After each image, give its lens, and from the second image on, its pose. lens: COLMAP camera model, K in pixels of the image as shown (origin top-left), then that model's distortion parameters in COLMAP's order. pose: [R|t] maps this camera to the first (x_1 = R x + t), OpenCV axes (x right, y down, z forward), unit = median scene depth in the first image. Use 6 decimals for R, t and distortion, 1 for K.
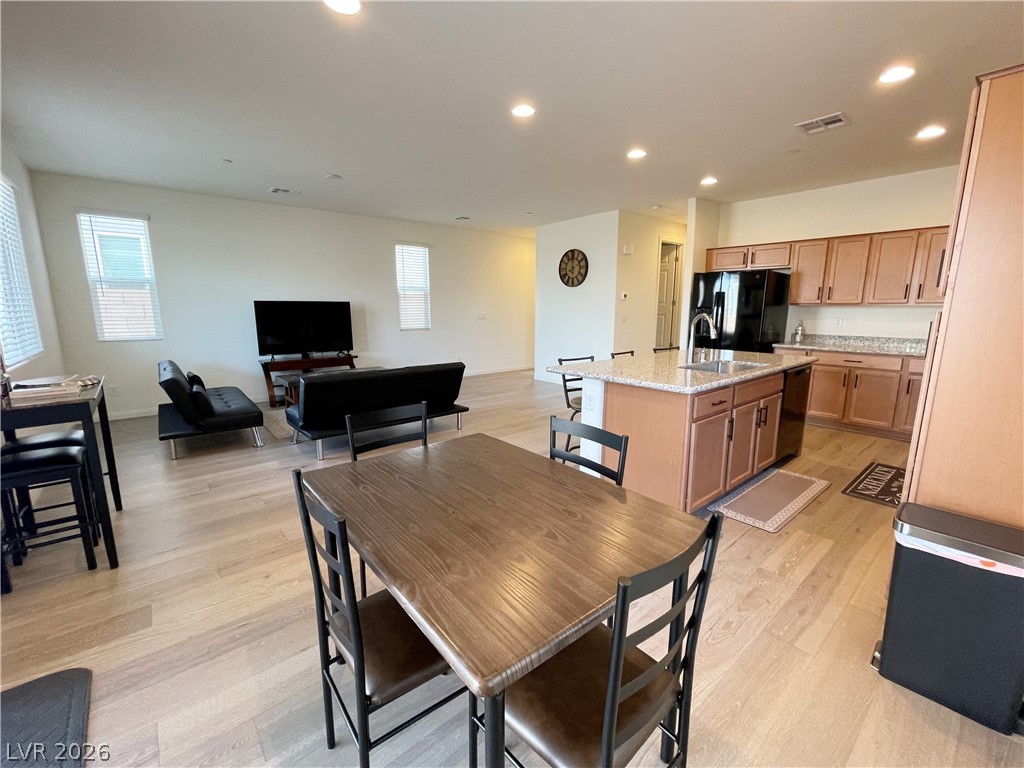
lens RADIAL K [[409.3, 0, 488.1], [0, 409.3, 382.7], [0, 0, 1]] dist [0.000277, -0.001102]
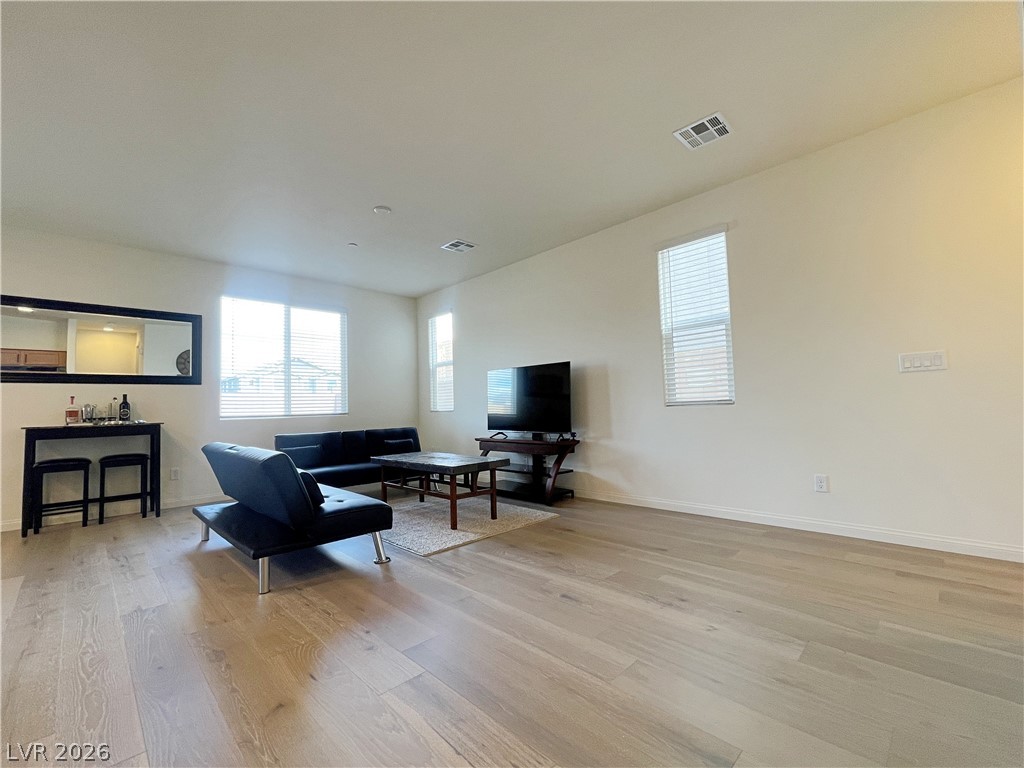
lens RADIAL K [[426.3, 0, 511.3], [0, 426.3, 384.7], [0, 0, 1]] dist [-0.003123, 0.001255]
pose [[0.095491, -0.055098, -0.993904, 0.355455], [-0.154230, 0.985591, -0.069455, -0.100119], [0.983410, 0.159922, 0.085617, 0.890347]]
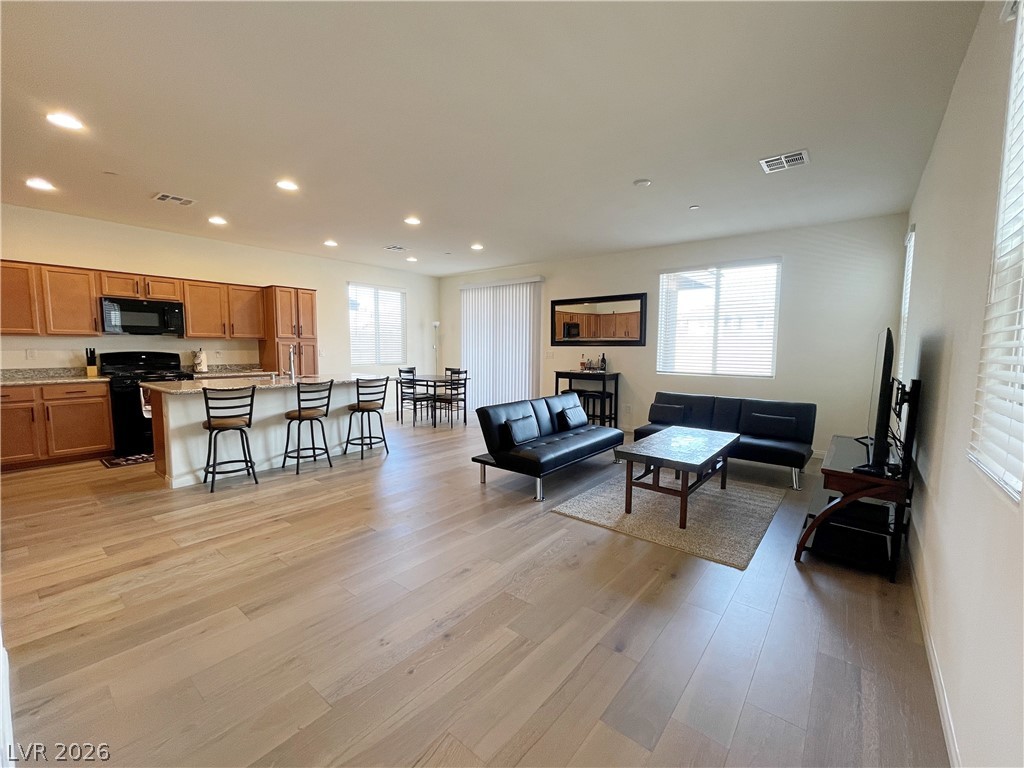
lens RADIAL K [[426.3, 0, 518.4], [0, 426.3, 385.2], [0, 0, 1]] dist [-0.003123, 0.001255]
pose [[-0.979487, 0.010592, -0.201228, 0.035050], [-0.044688, 0.962333, 0.268175, -0.238327], [0.196489, 0.271666, -0.942120, 1.333288]]
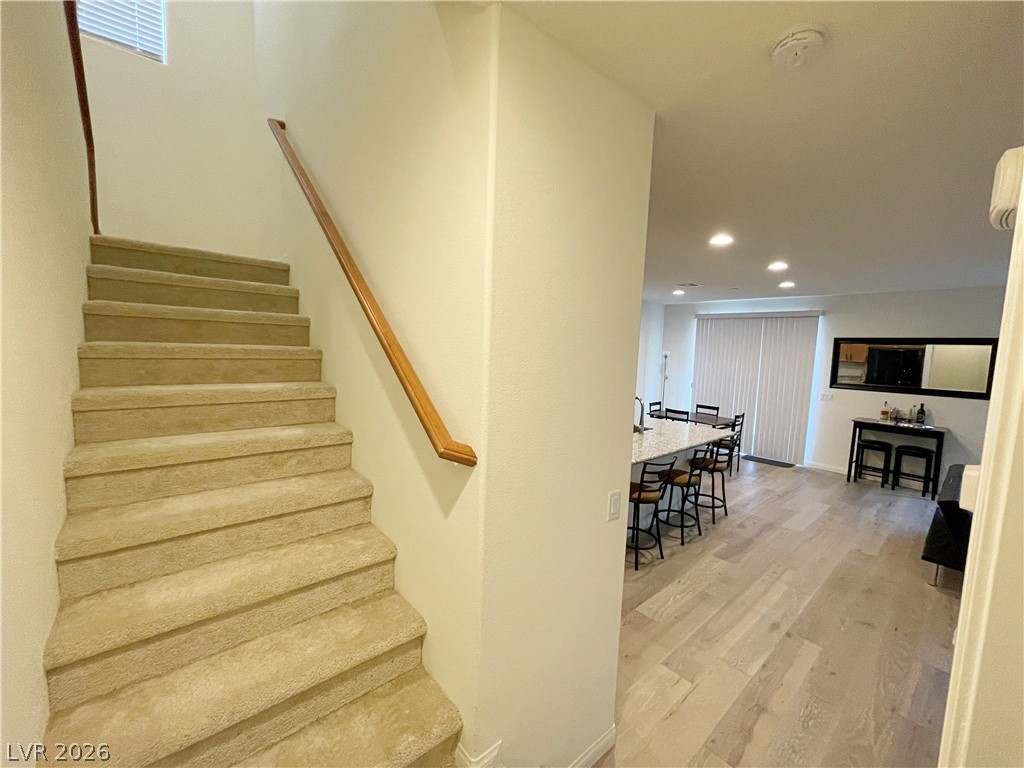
lens RADIAL K [[409.3, 0, 515.4], [0, 409.3, 384.2], [0, 0, 1]] dist [0.000277, -0.001102]
pose [[-0.999390, -0.029756, -0.018283, 0.519893], [-0.033667, 0.960024, 0.277885, -0.297446], [0.009283, 0.278331, -0.960440, 1.179335]]
